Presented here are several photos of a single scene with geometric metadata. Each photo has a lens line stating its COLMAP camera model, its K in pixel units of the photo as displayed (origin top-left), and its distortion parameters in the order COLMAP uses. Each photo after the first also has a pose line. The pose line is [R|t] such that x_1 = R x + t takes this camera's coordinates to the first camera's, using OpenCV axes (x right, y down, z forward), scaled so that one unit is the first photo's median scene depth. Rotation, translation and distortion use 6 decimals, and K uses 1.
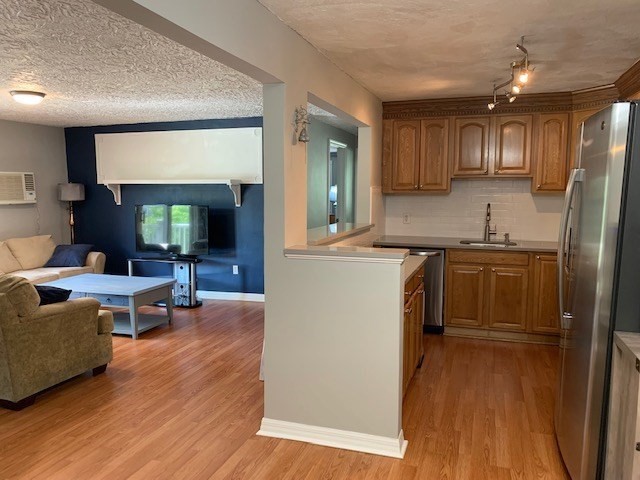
lens RADIAL K [[501.3, 0, 320.0], [0, 501.3, 240.0], [0, 0, 1]] dist [0.008135, -0.011085]
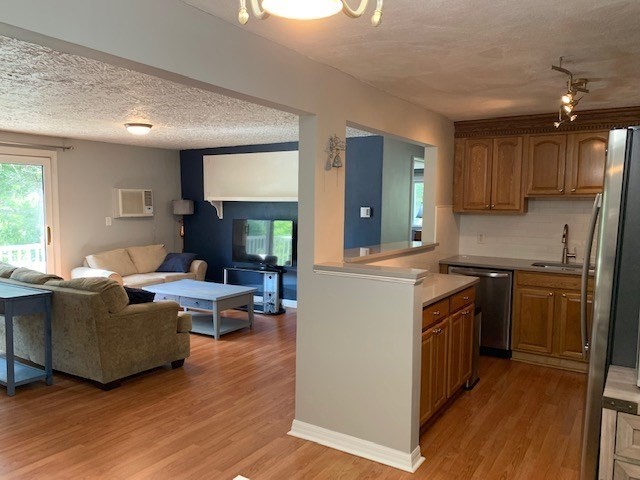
lens RADIAL K [[501.3, 0, 320.0], [0, 501.3, 240.0], [0, 0, 1]] dist [0.008135, -0.011085]
pose [[0.968556, 0.026181, -0.247413, 0.127945], [-0.032455, 0.999246, -0.021312, -0.008804], [0.246668, 0.028671, 0.968676, -0.034250]]
